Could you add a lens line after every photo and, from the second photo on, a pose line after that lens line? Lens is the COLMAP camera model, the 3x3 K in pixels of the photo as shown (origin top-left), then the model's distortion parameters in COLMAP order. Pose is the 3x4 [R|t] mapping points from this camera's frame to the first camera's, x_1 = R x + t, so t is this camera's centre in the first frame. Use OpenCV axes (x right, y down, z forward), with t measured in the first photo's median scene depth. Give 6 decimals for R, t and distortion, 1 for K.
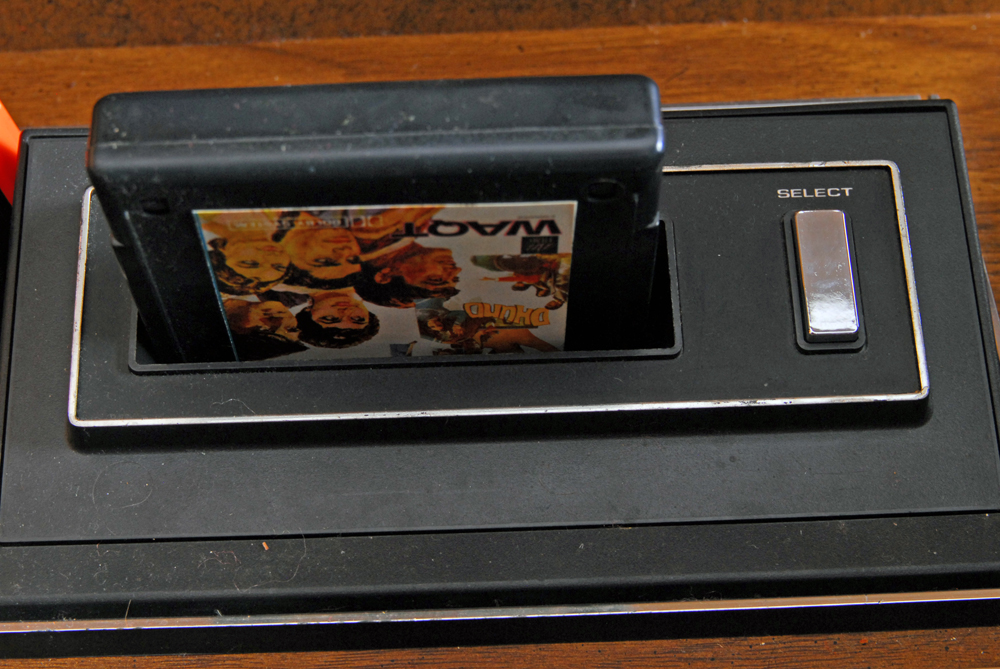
lens RADIAL K [[1812.6, 0, 500.7], [0, 1812.6, 342.5], [0, 0, 1]] dist [-0.056063, 0.000000]
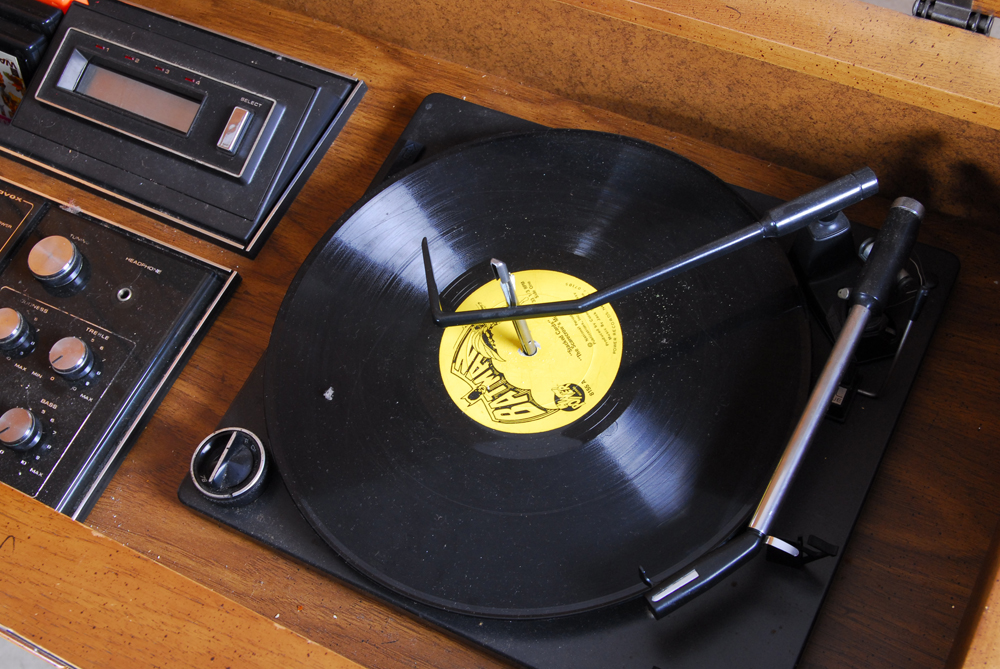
lens RADIAL K [[1397.2, 0, 502.0], [0, 1397.2, 340.8], [0, 0, 1]] dist [0.000343, 0.000000]
pose [[0.851880, 0.384485, -0.355627, 1.247102], [-0.288738, 0.911285, 0.293582, -0.433598], [0.436956, -0.147414, 0.887321, -0.776972]]
